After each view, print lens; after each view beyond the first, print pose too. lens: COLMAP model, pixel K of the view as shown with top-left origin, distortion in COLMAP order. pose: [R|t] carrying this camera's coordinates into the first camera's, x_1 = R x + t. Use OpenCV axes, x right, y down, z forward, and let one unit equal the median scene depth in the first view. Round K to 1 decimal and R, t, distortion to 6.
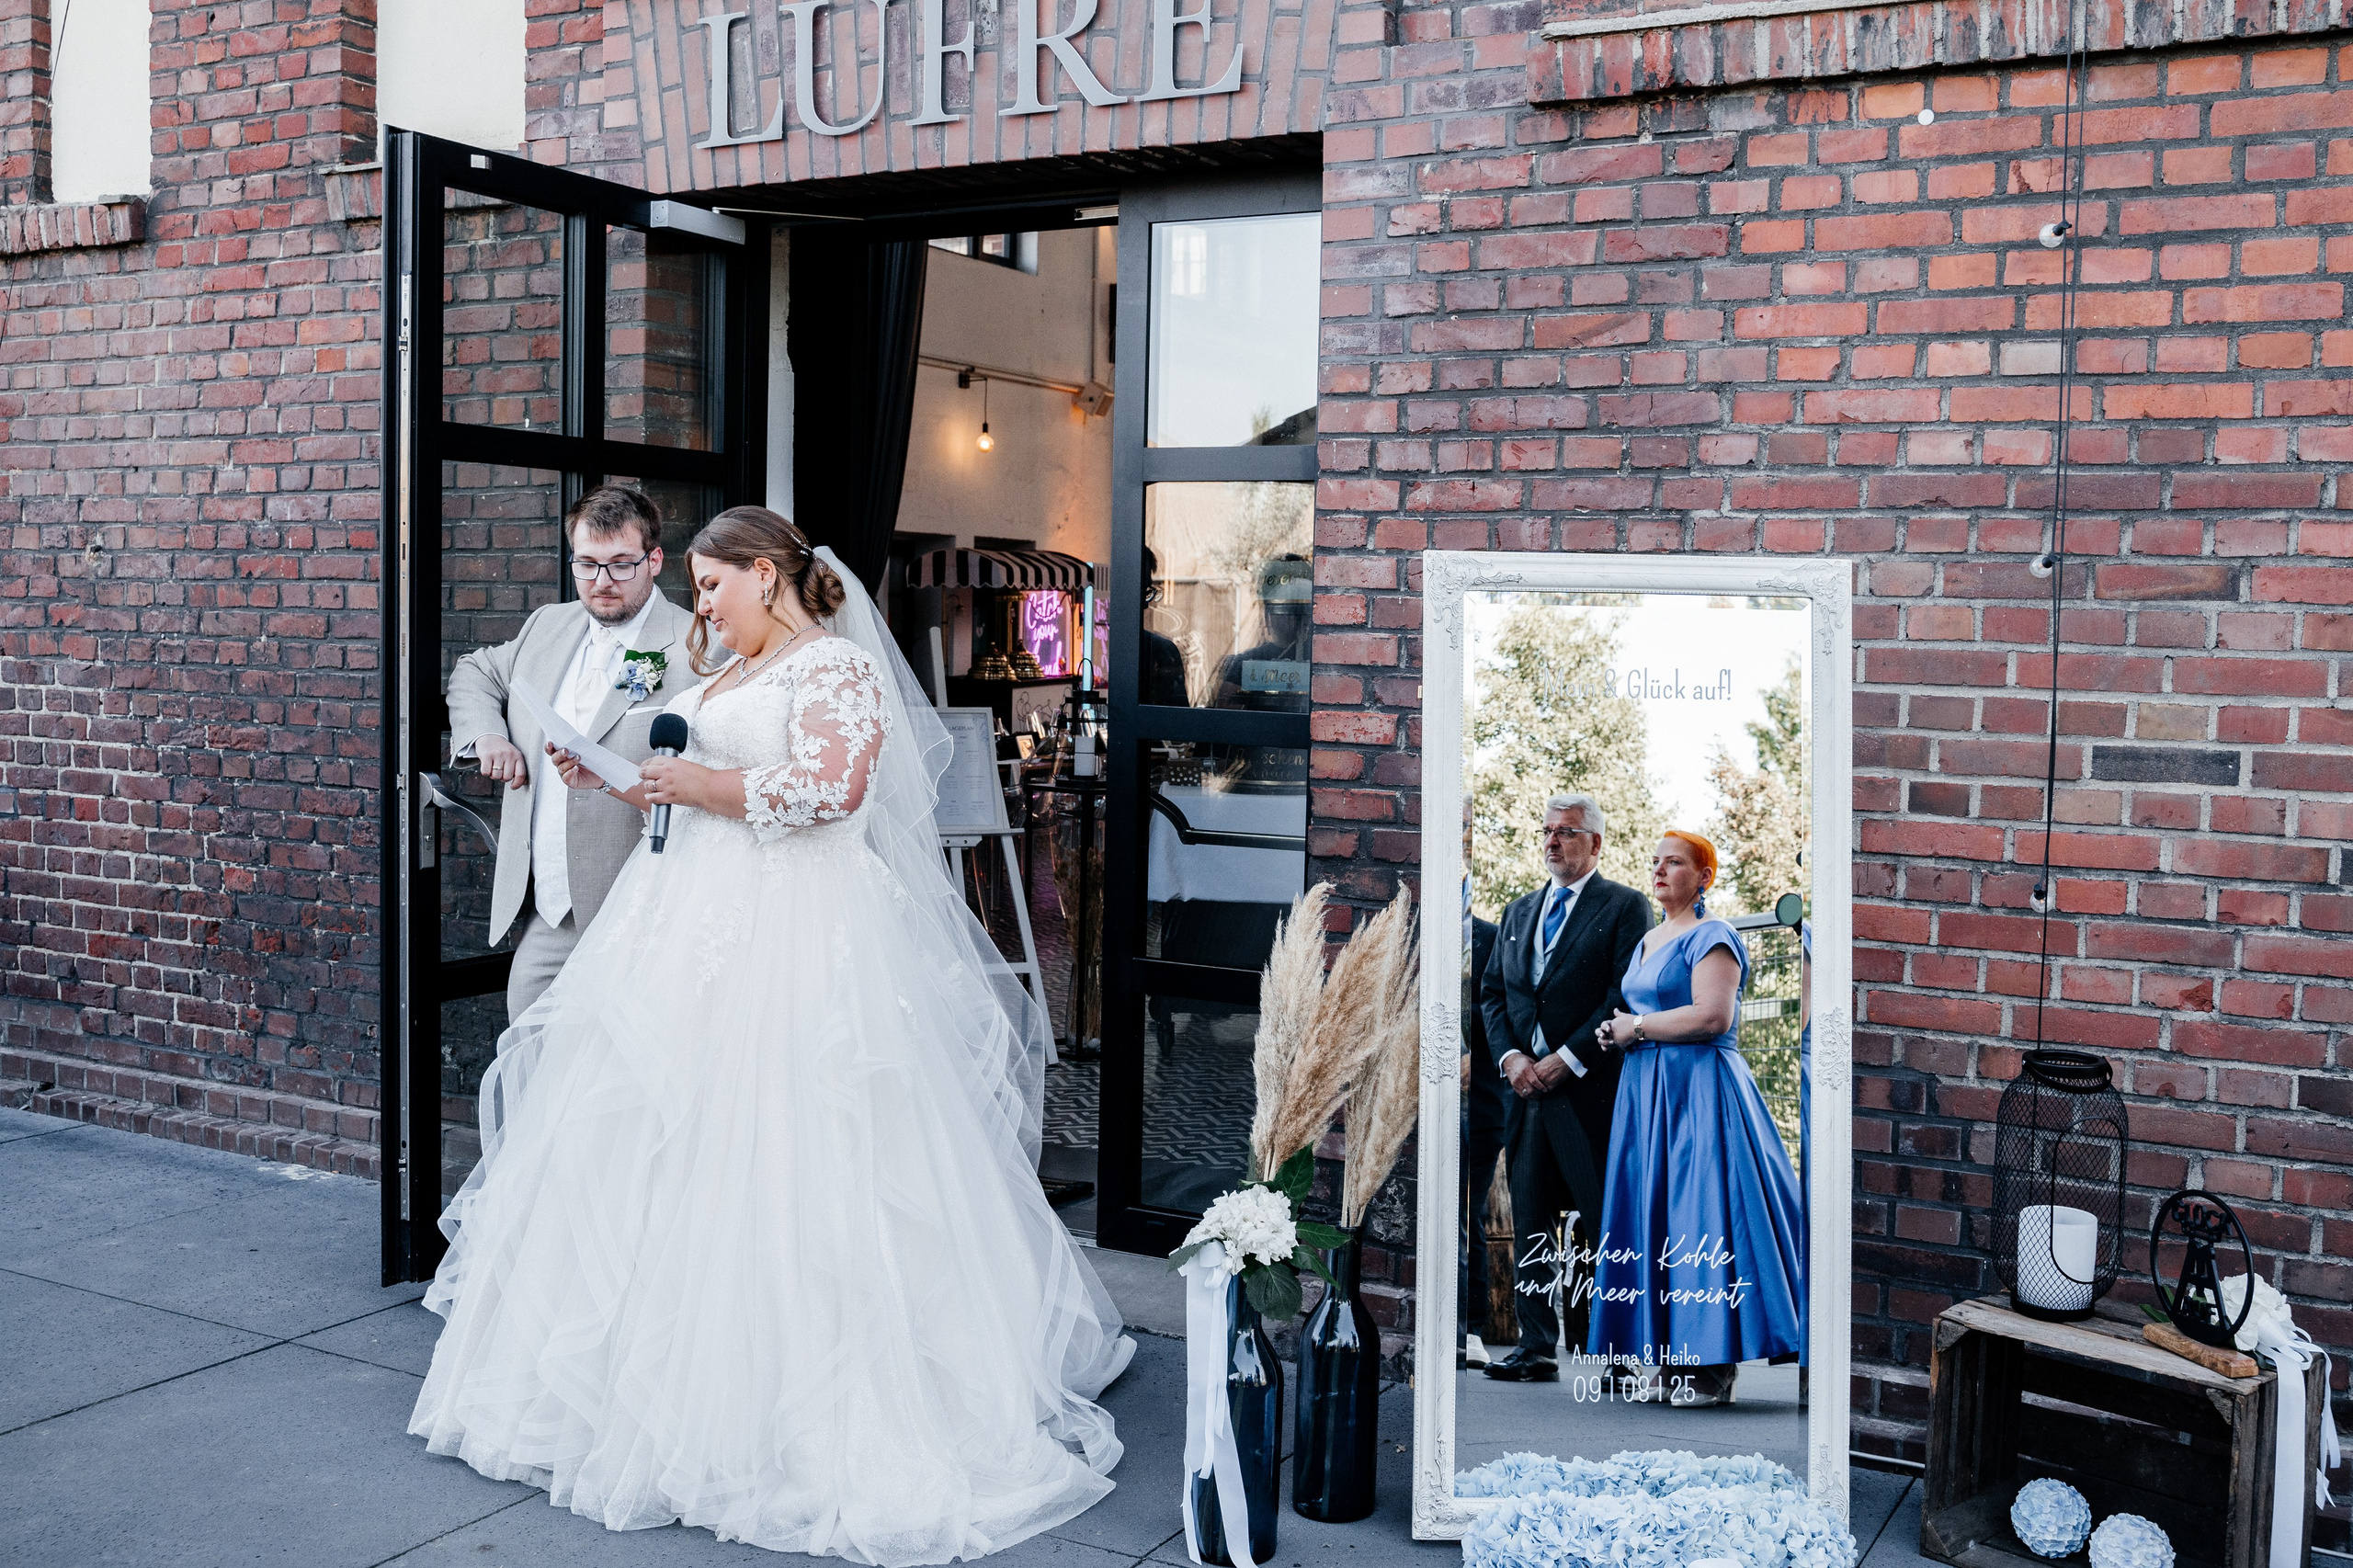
lens RADIAL K [[2309.5, 0, 1178.0], [0, 2309.5, 770.4], [0, 0, 1]] dist [-0.027468, 0.000000]
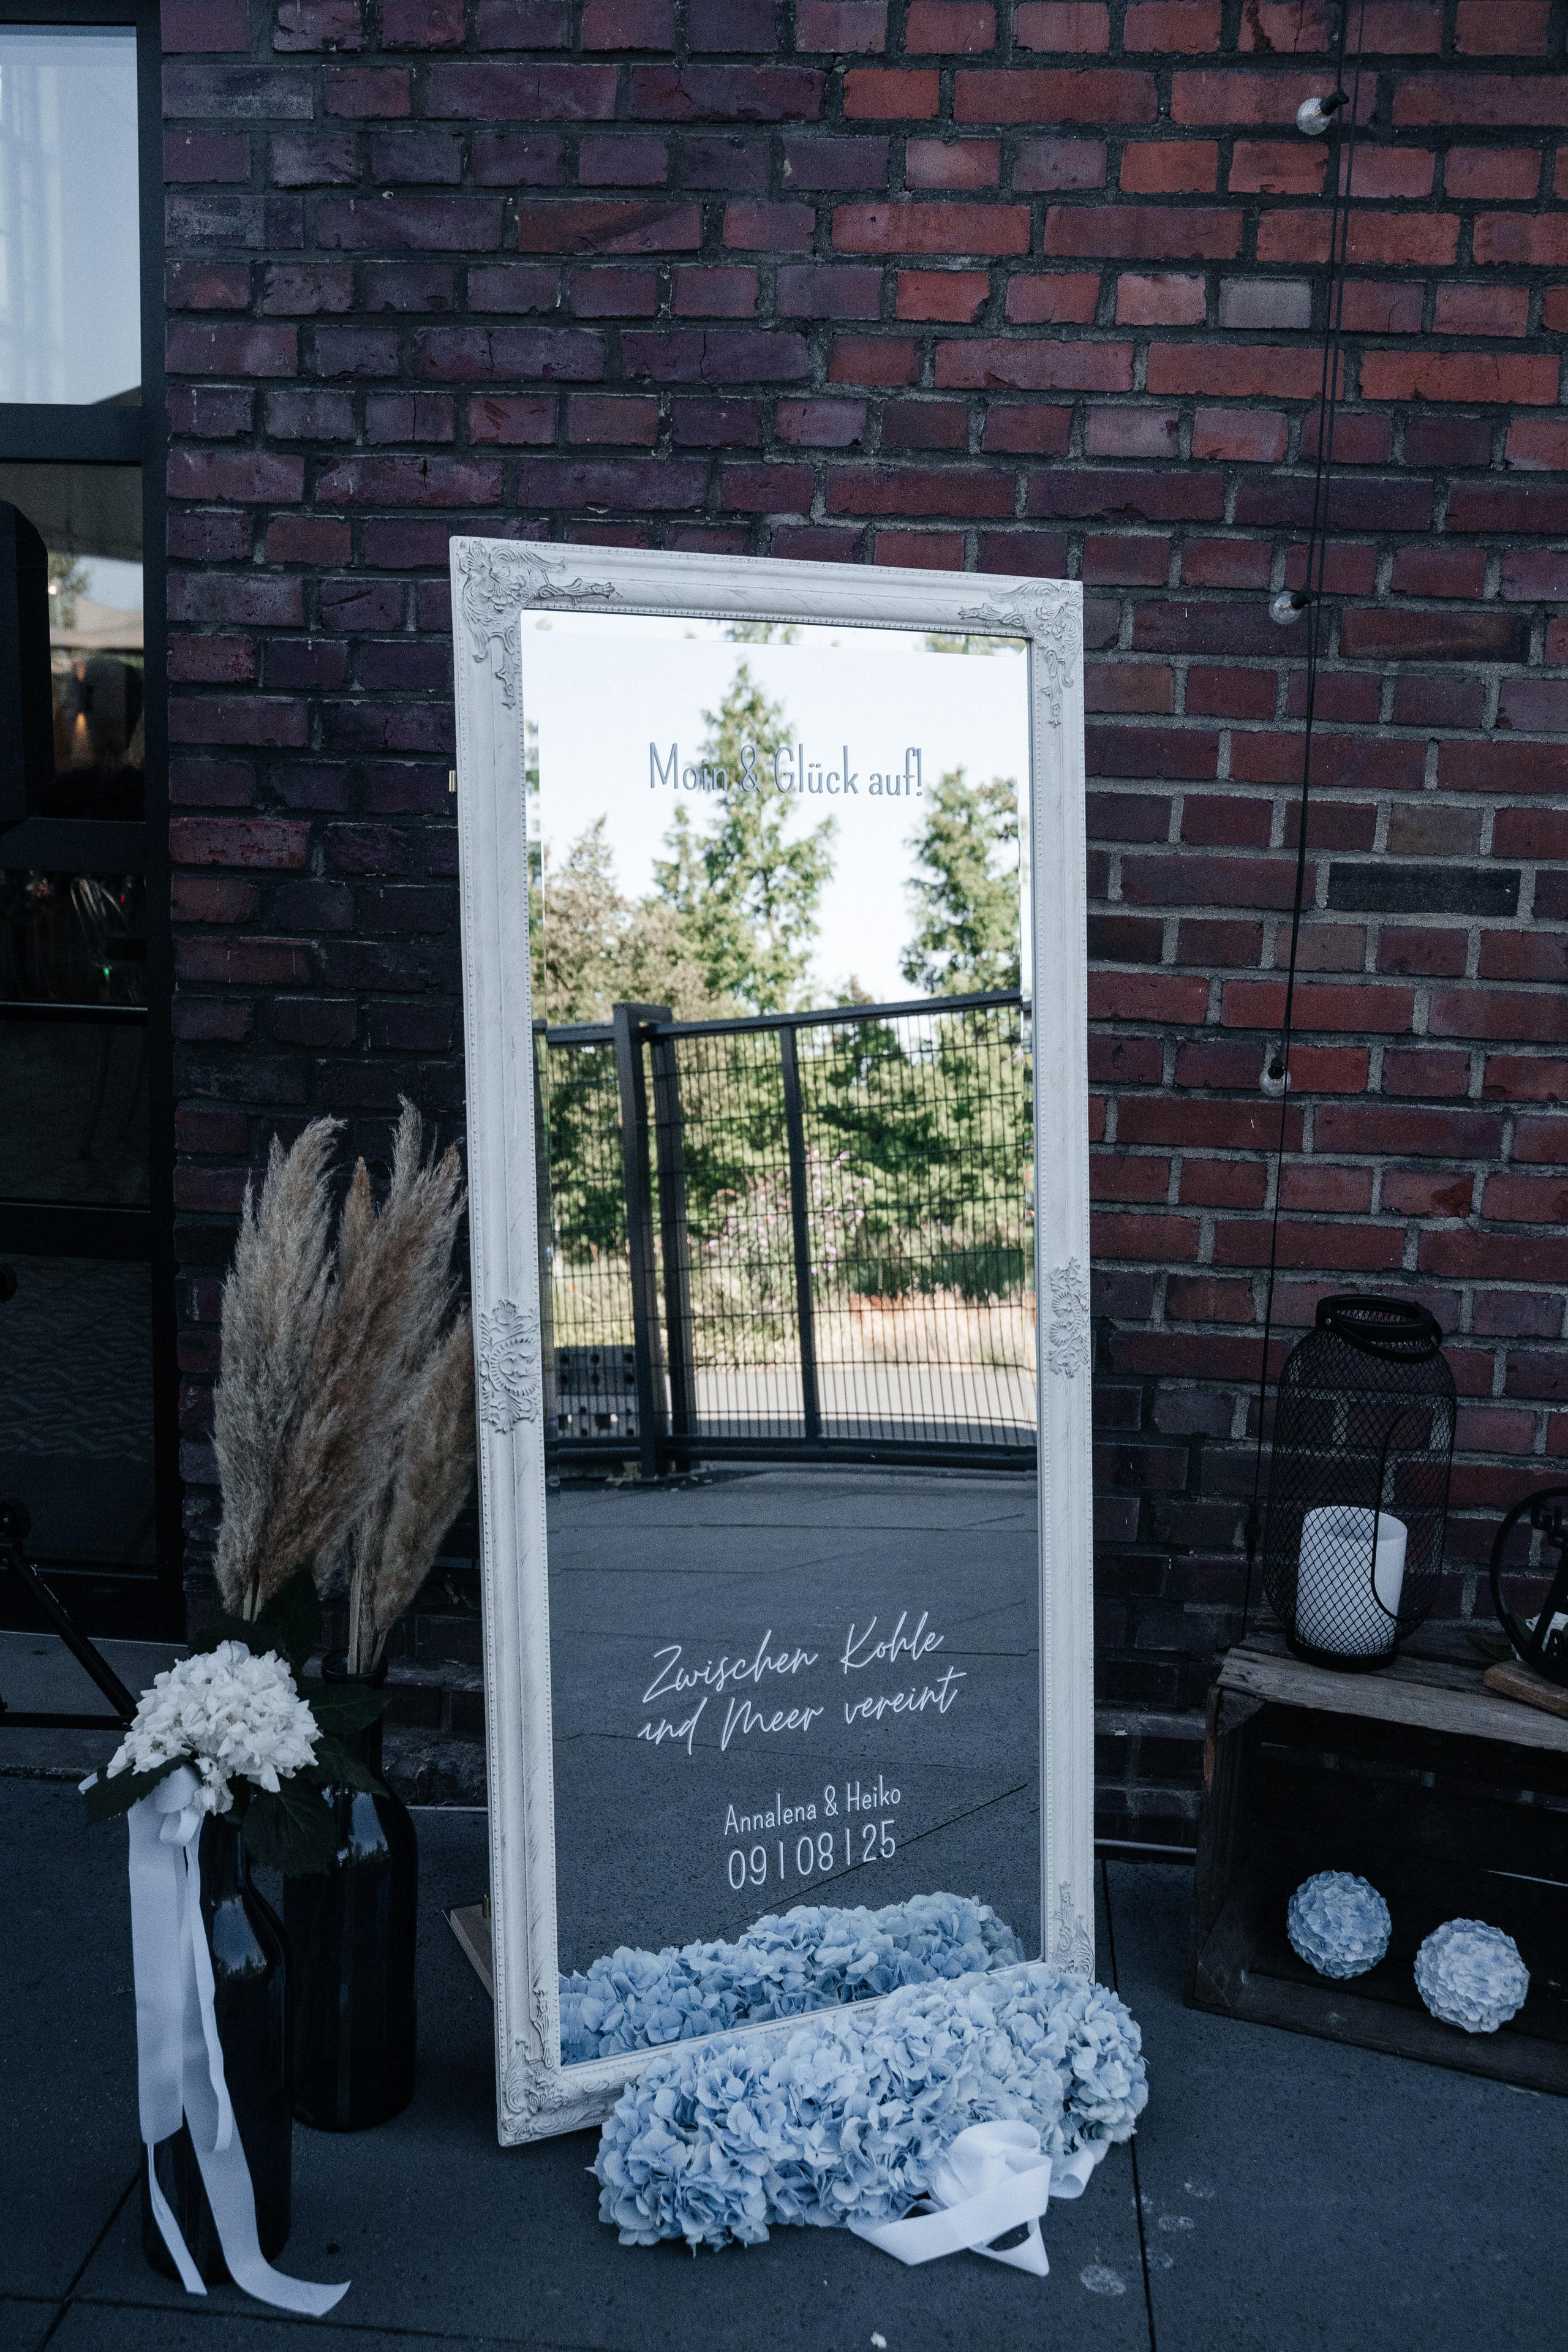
lens RADIAL K [[2308.6, 0, 791.4], [0, 2308.6, 1184.9], [0, 0, 1]] dist [-0.027468, 0.000000]
pose [[0.917369, -0.063901, 0.392876, -0.050829], [0.011928, 0.990999, 0.133334, -0.008954], [-0.397860, -0.117630, 0.909874, 0.391322]]
